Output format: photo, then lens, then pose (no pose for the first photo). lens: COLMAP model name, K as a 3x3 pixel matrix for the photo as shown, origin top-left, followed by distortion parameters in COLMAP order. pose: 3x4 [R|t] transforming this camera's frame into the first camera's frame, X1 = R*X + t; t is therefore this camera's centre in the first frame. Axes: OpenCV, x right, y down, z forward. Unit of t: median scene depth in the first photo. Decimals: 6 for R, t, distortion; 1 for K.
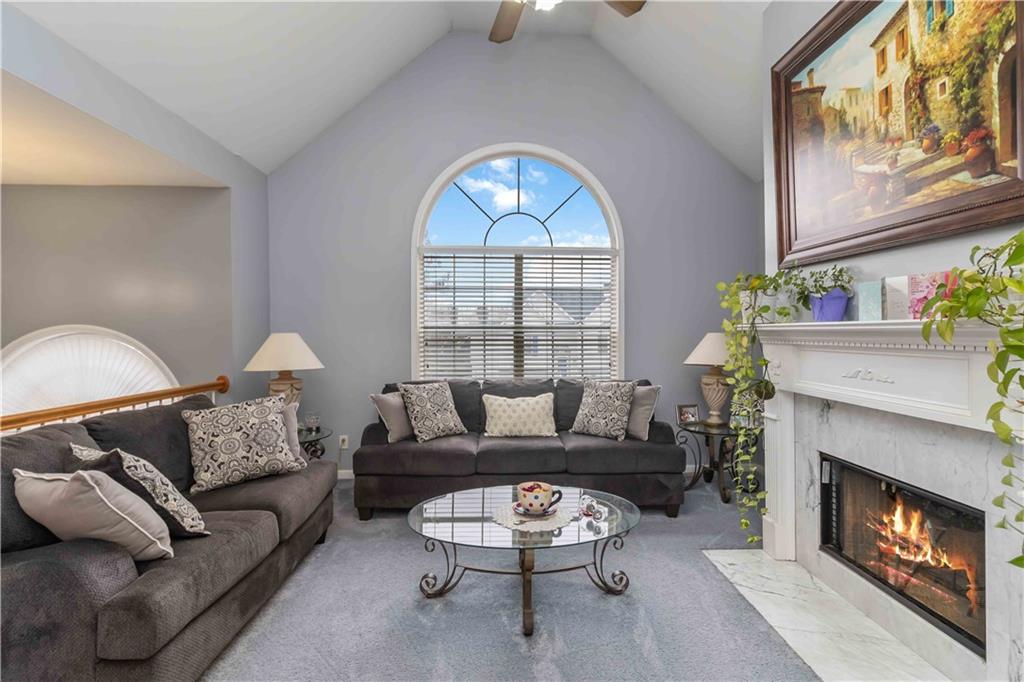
lens RADIAL K [[491.7, 0, 512.1], [0, 491.7, 338.0], [0, 0, 1]] dist [0.000237, 0.000323]
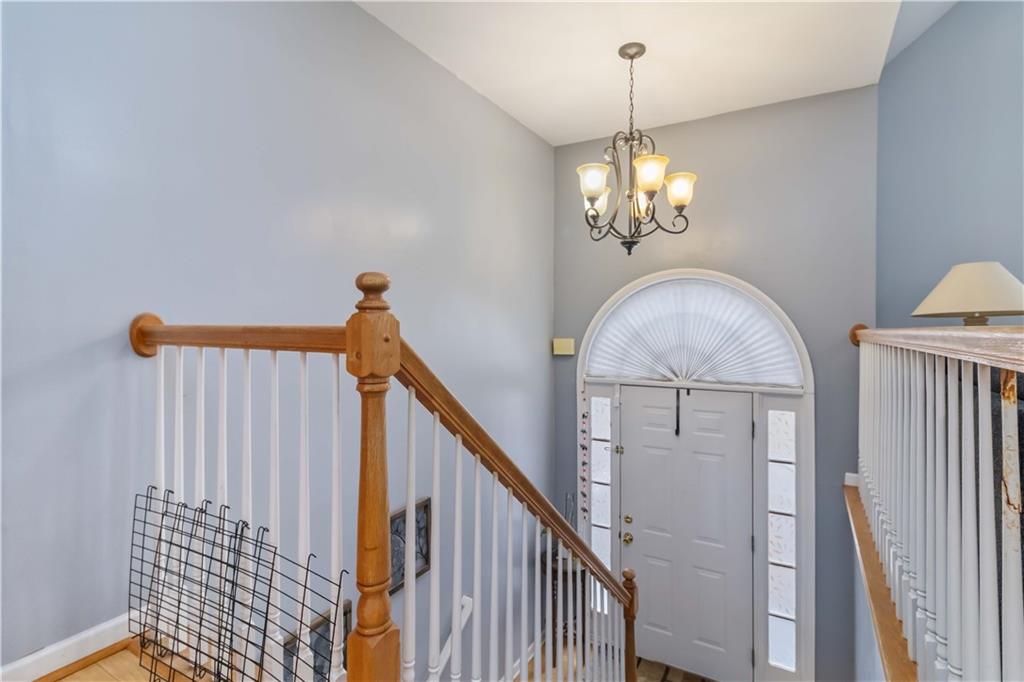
lens RADIAL K [[491.7, 0, 518.3], [0, 491.7, 335.6], [0, 0, 1]] dist [0.000237, 0.000323]
pose [[0.835616, 0.017885, -0.549023, -0.630644], [-0.016945, 0.999833, 0.006779, 0.101299], [0.549052, 0.003638, 0.835780, 0.040895]]
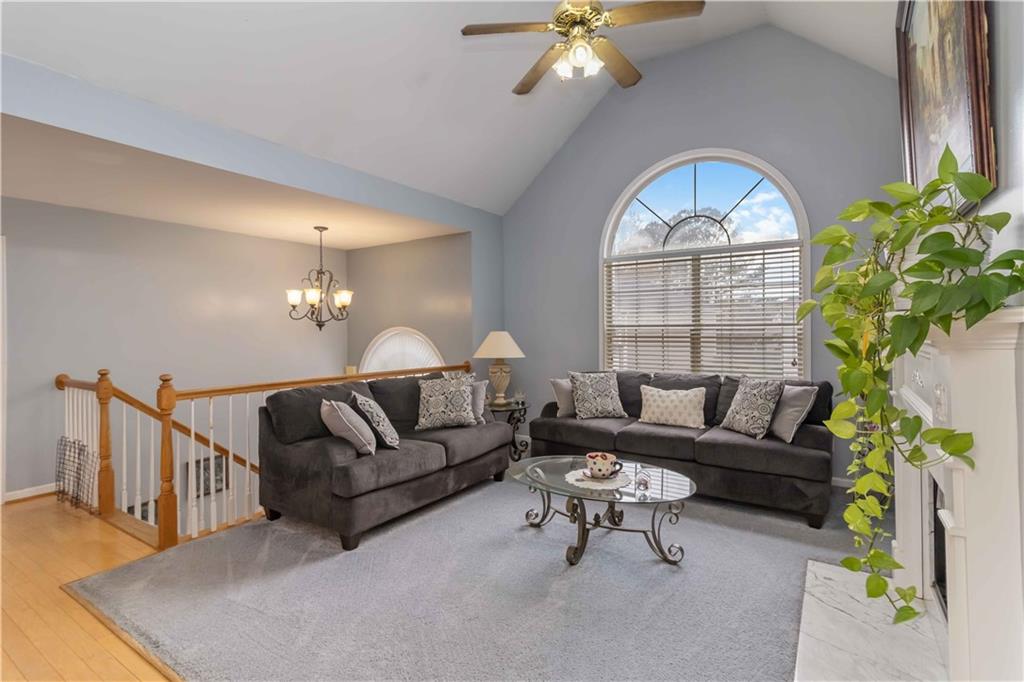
lens RADIAL K [[491.7, 0, 532.0], [0, 491.7, 331.1], [0, 0, 1]] dist [0.000237, 0.000323]
pose [[0.810320, -0.002024, -0.585984, 0.423899], [-0.001019, 0.999988, -0.004863, -0.003879], [0.585986, 0.004537, 0.810308, -0.070597]]
